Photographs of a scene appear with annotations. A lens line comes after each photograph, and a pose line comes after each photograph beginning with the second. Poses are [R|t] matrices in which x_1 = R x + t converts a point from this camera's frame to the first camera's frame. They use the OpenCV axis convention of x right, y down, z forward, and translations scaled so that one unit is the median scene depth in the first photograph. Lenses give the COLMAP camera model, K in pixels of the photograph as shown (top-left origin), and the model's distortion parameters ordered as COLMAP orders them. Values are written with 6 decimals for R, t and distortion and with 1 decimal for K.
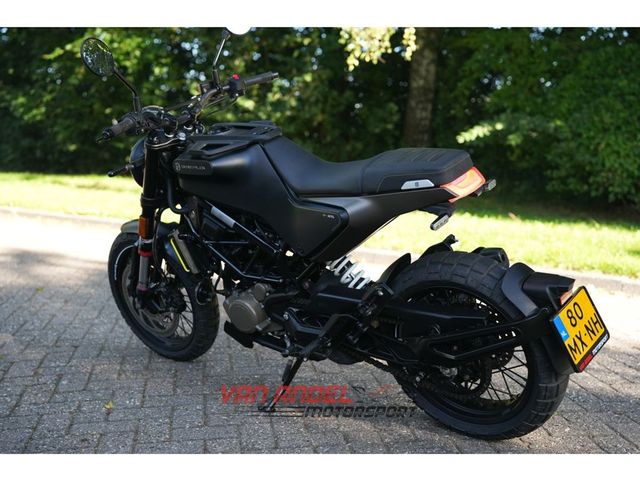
lens RADIAL K [[905.7, 0, 323.4], [0, 905.7, 240.4], [0, 0, 1]] dist [-0.021103, 0.949478]
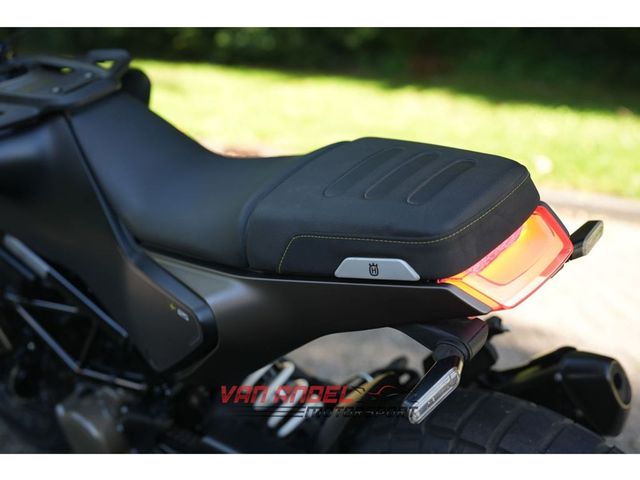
lens RADIAL K [[905.7, 0, 323.4], [0, 905.7, 240.4], [0, 0, 1]] dist [-0.021103, 0.949478]
pose [[0.994653, 0.010440, -0.102744, 0.095404], [0.002936, 0.991616, 0.129186, -0.094568], [0.103231, -0.128797, 0.986283, 0.515214]]
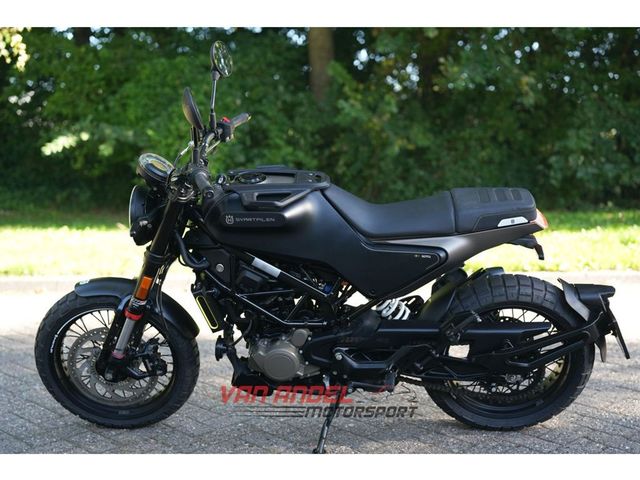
lens RADIAL K [[905.7, 0, 323.4], [0, 905.7, 240.4], [0, 0, 1]] dist [-0.021103, 0.949478]
pose [[0.823057, -0.101399, 0.558833, -0.586635], [0.099188, 0.994475, 0.034360, -0.080390], [-0.559230, 0.027150, 0.828568, 0.145889]]
